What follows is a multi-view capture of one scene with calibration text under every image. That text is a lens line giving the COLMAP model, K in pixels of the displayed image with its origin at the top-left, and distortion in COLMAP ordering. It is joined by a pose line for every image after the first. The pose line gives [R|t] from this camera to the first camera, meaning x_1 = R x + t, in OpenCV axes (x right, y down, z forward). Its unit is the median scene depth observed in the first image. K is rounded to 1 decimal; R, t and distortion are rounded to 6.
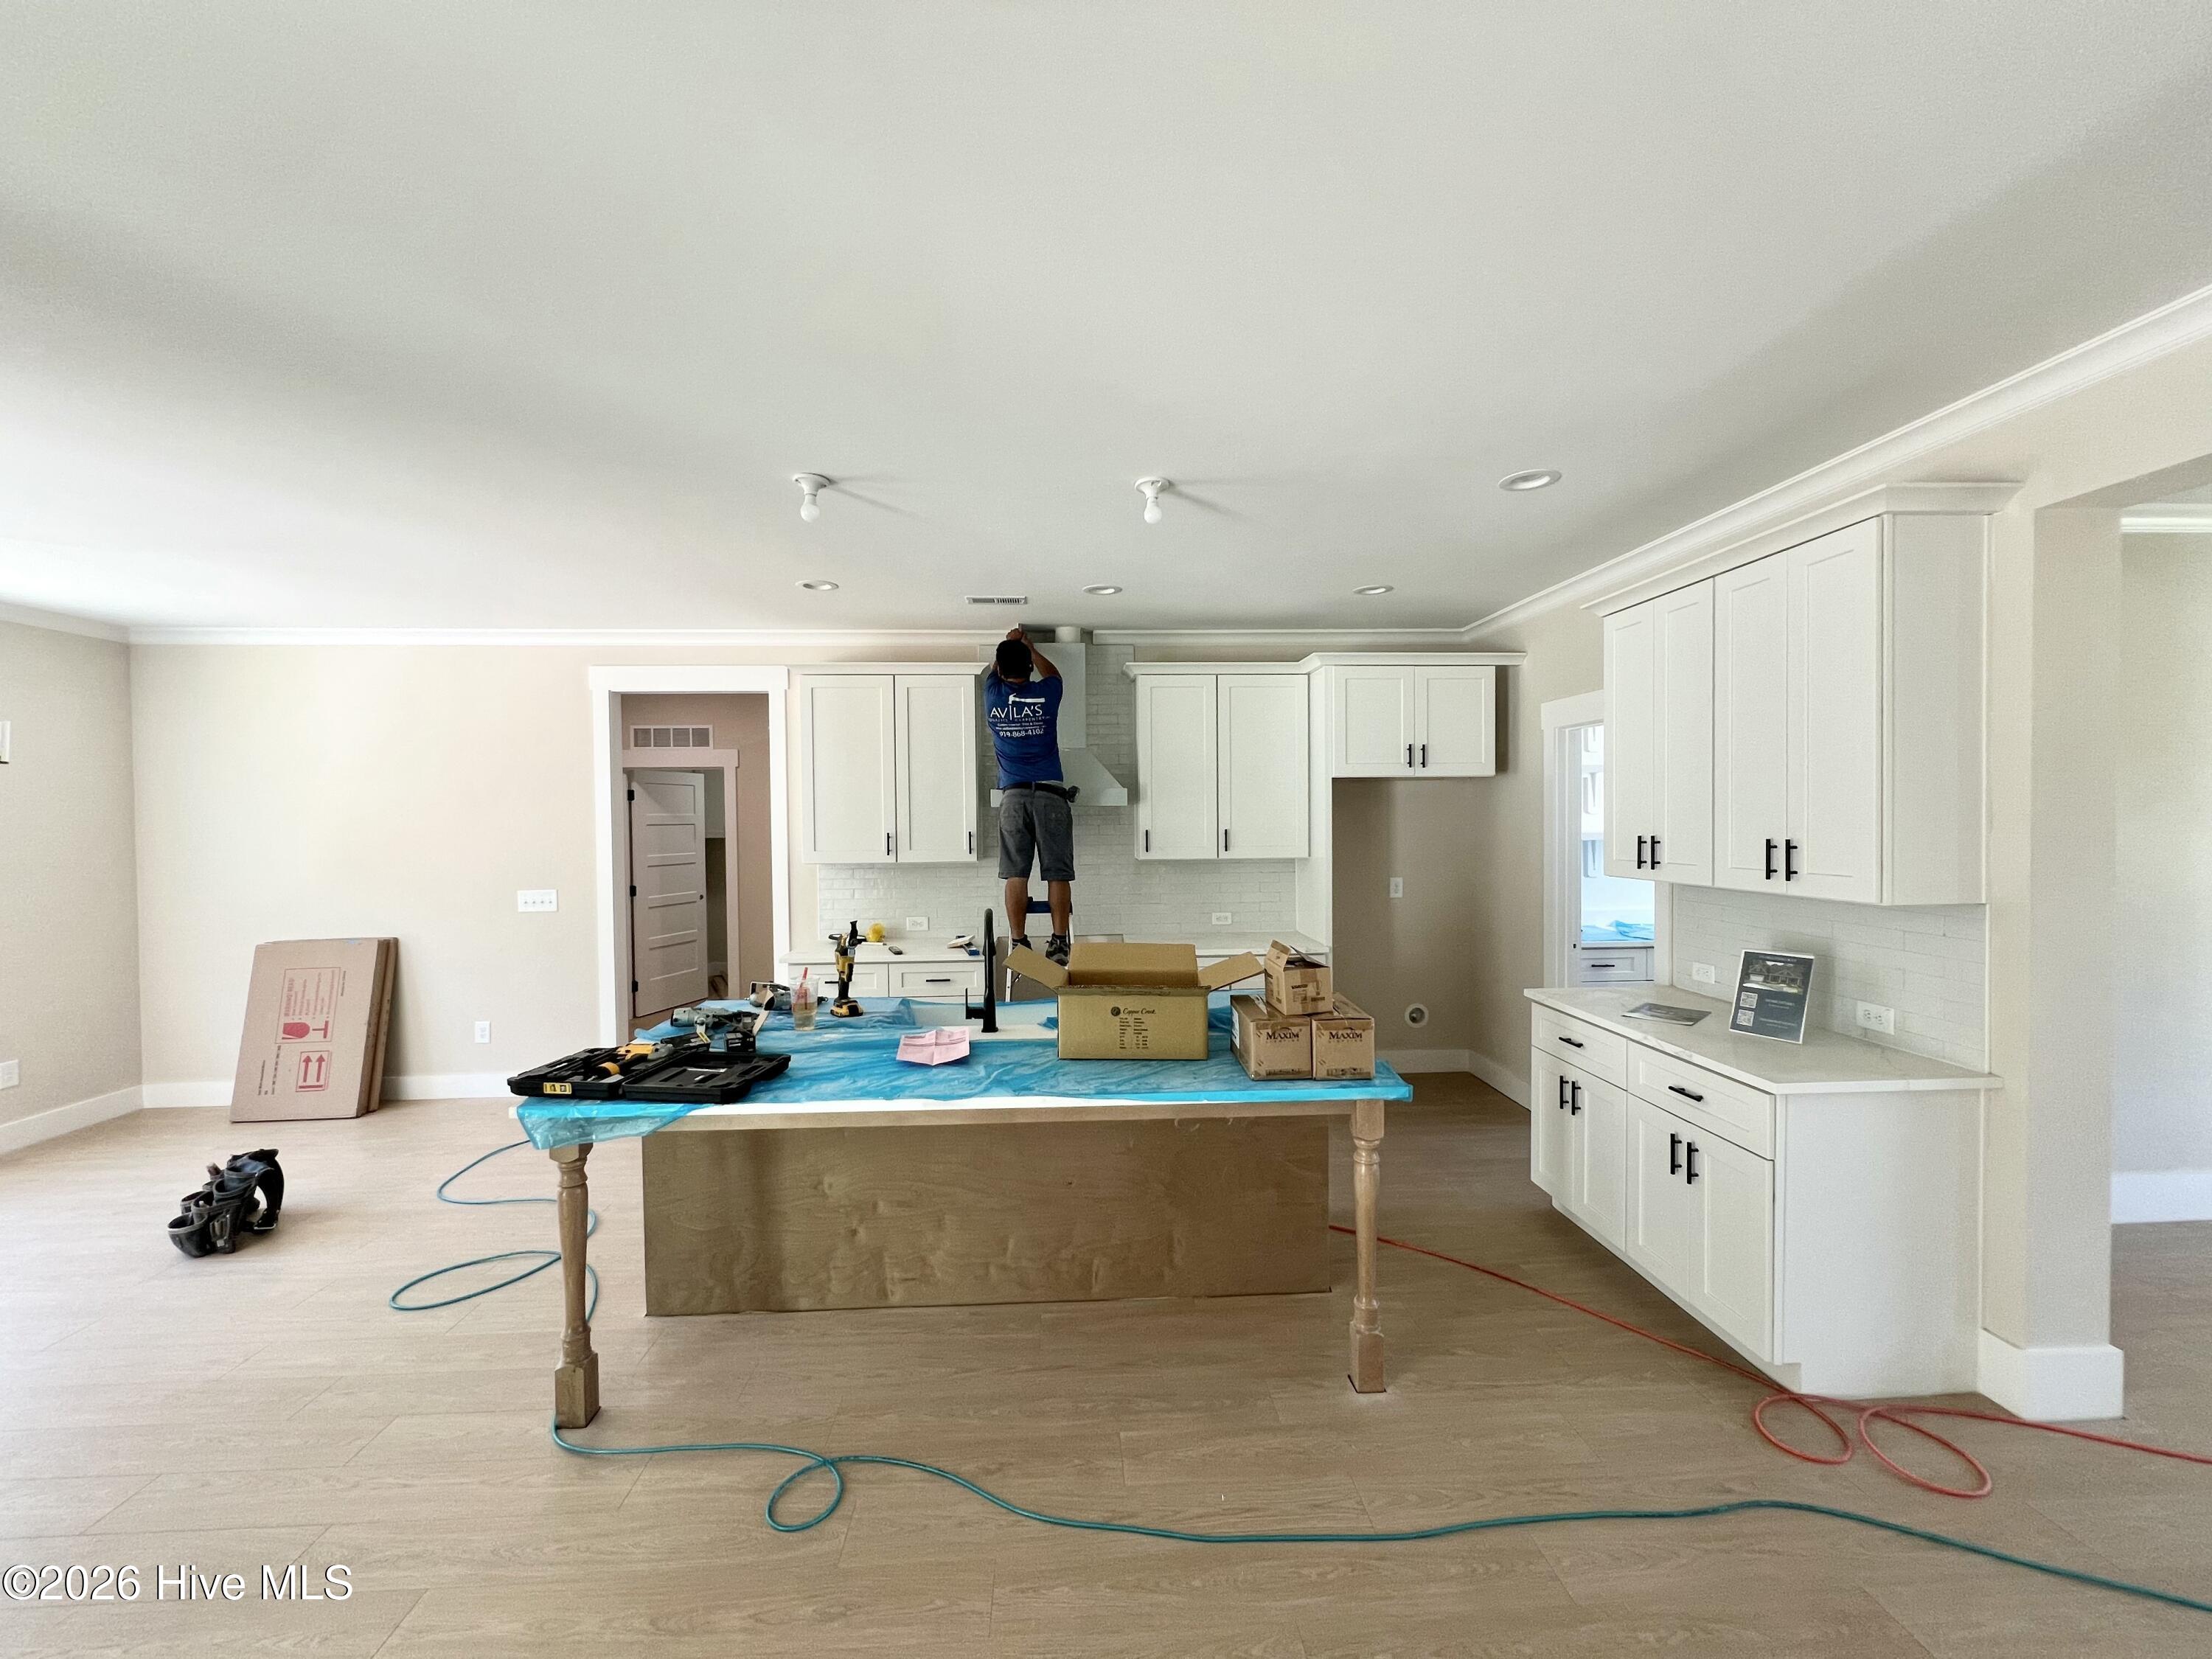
lens RADIAL K [[880.6, 0, 1105.0], [0, 880.6, 833.0], [0, 0, 1]] dist [-0.001094, -0.000086]
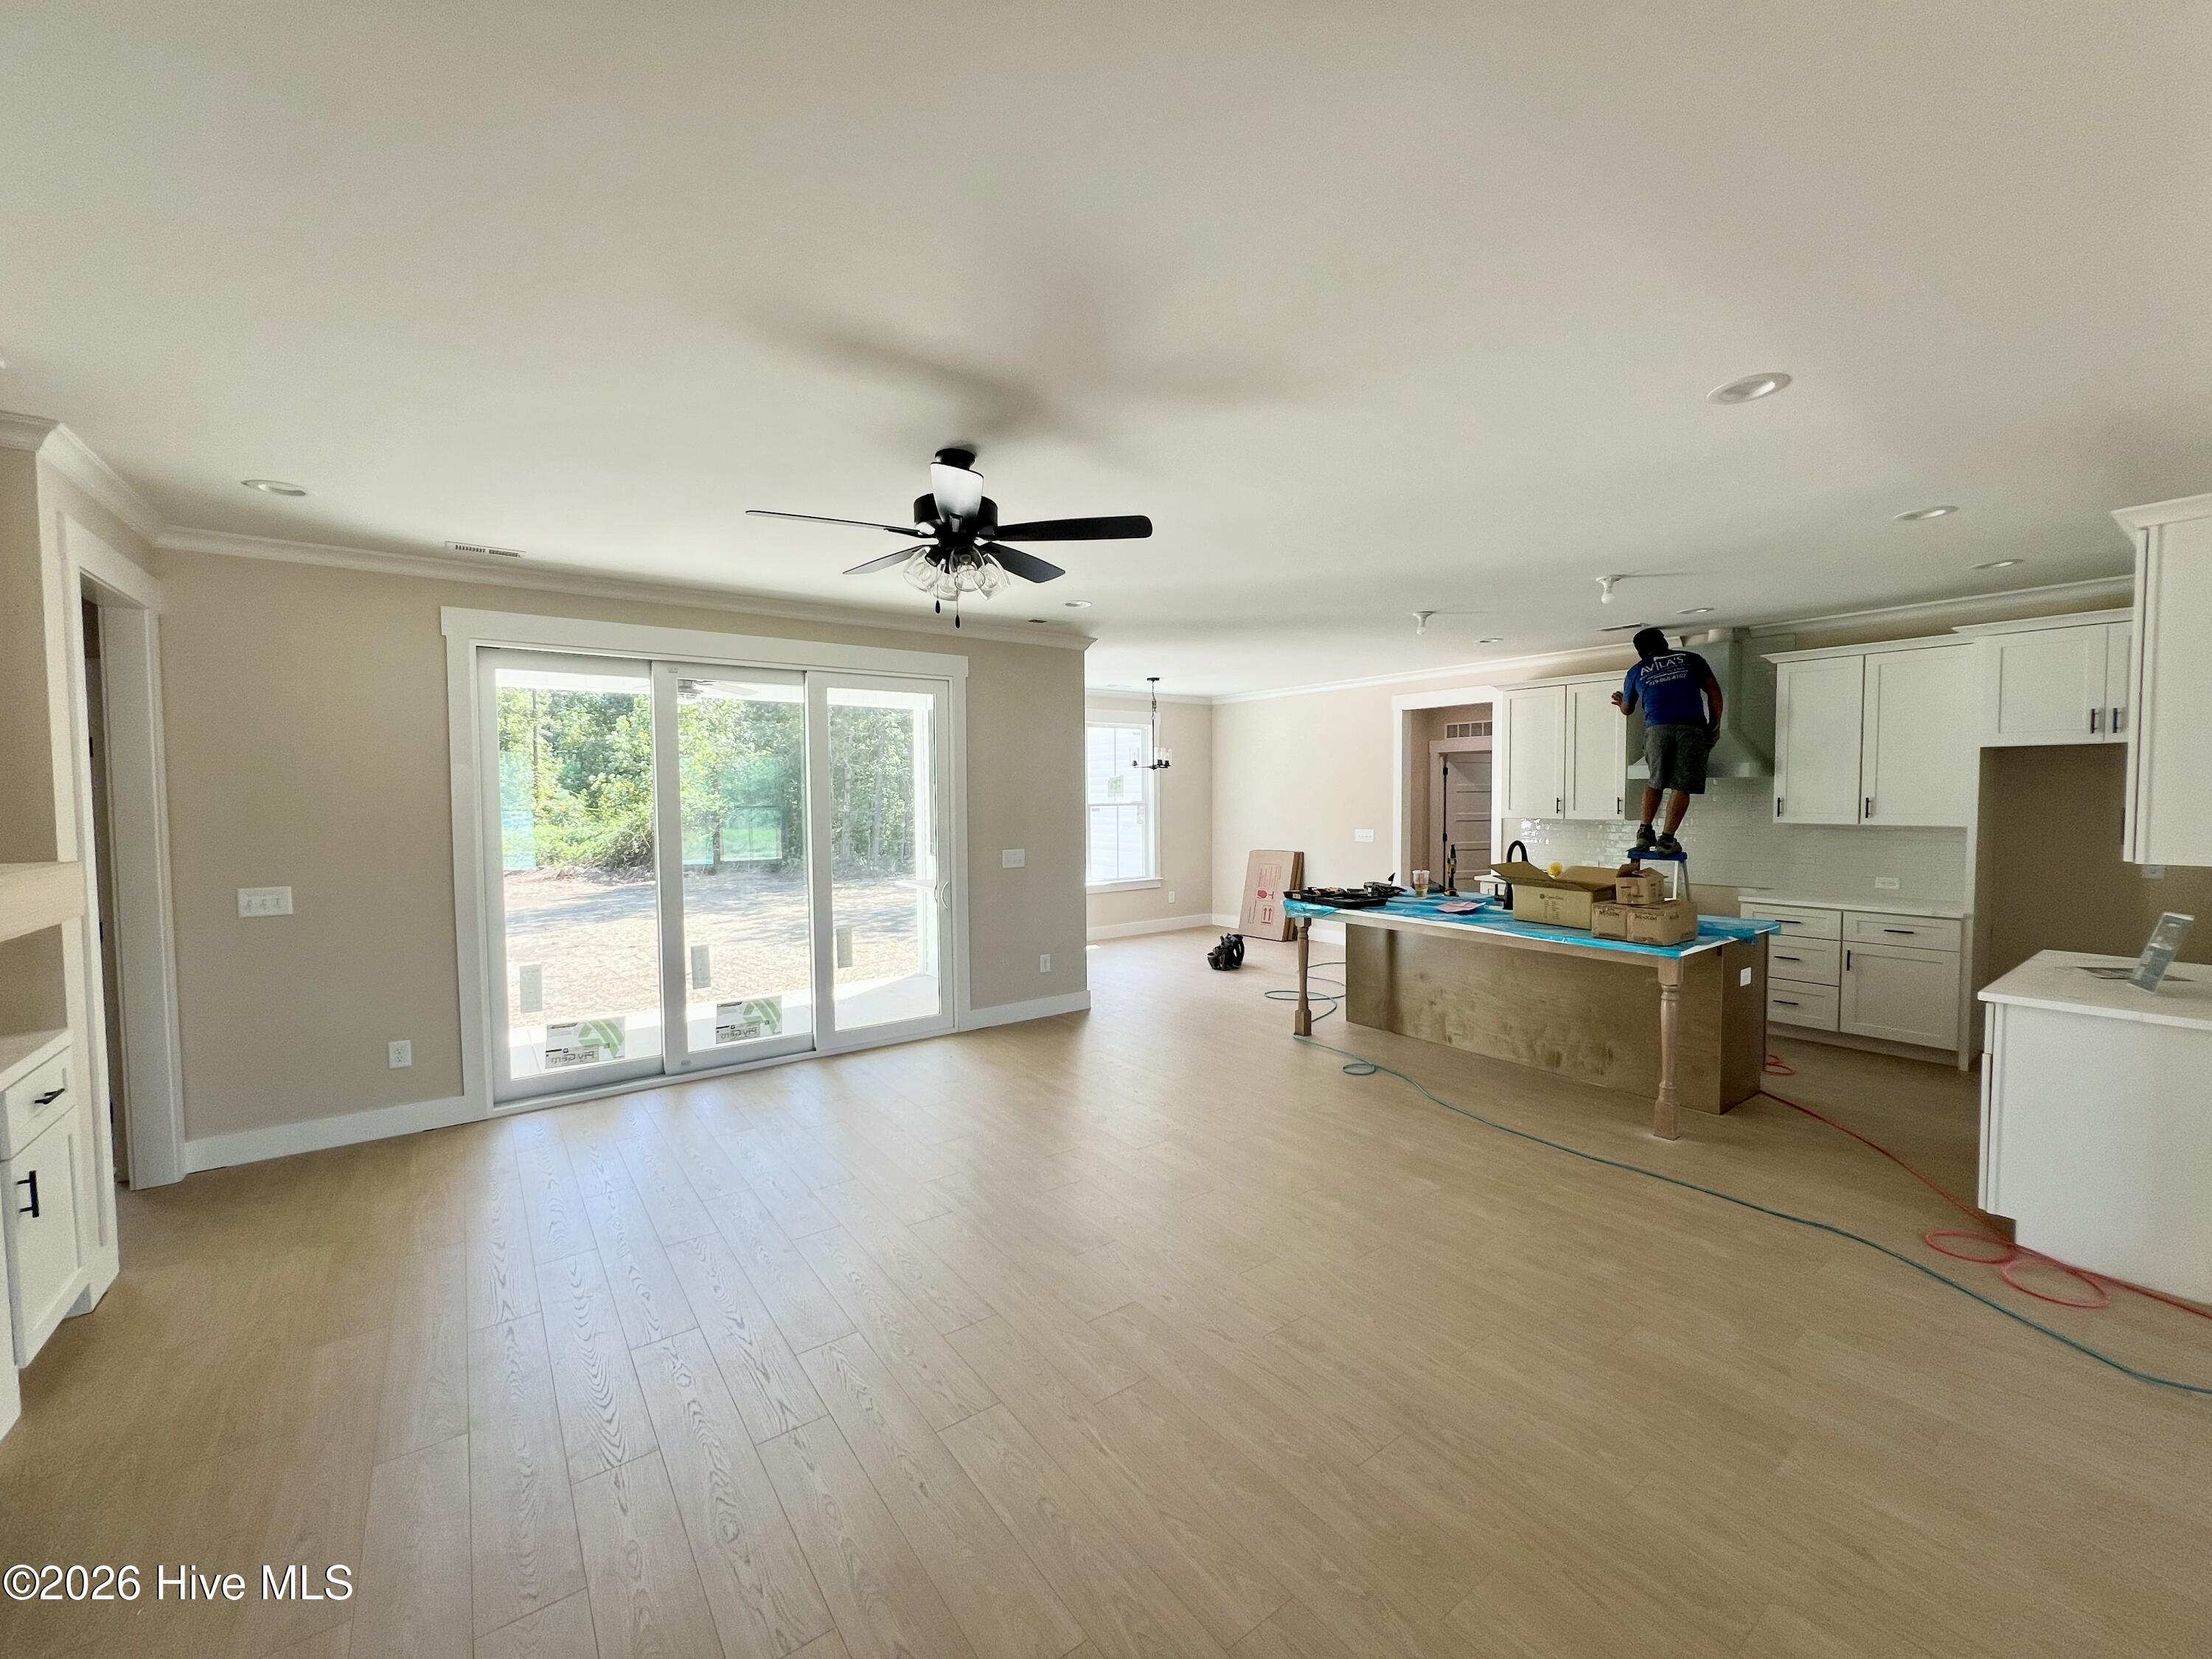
lens RADIAL K [[880.6, 0, 1105.0], [0, 880.6, 833.0], [0, 0, 1]] dist [-0.001094, -0.000086]
pose [[0.547084, 0.043439, -0.835950, 0.544696], [-0.013302, 0.998978, 0.043205, 0.004902], [0.836972, -0.012517, 0.547103, -0.385087]]
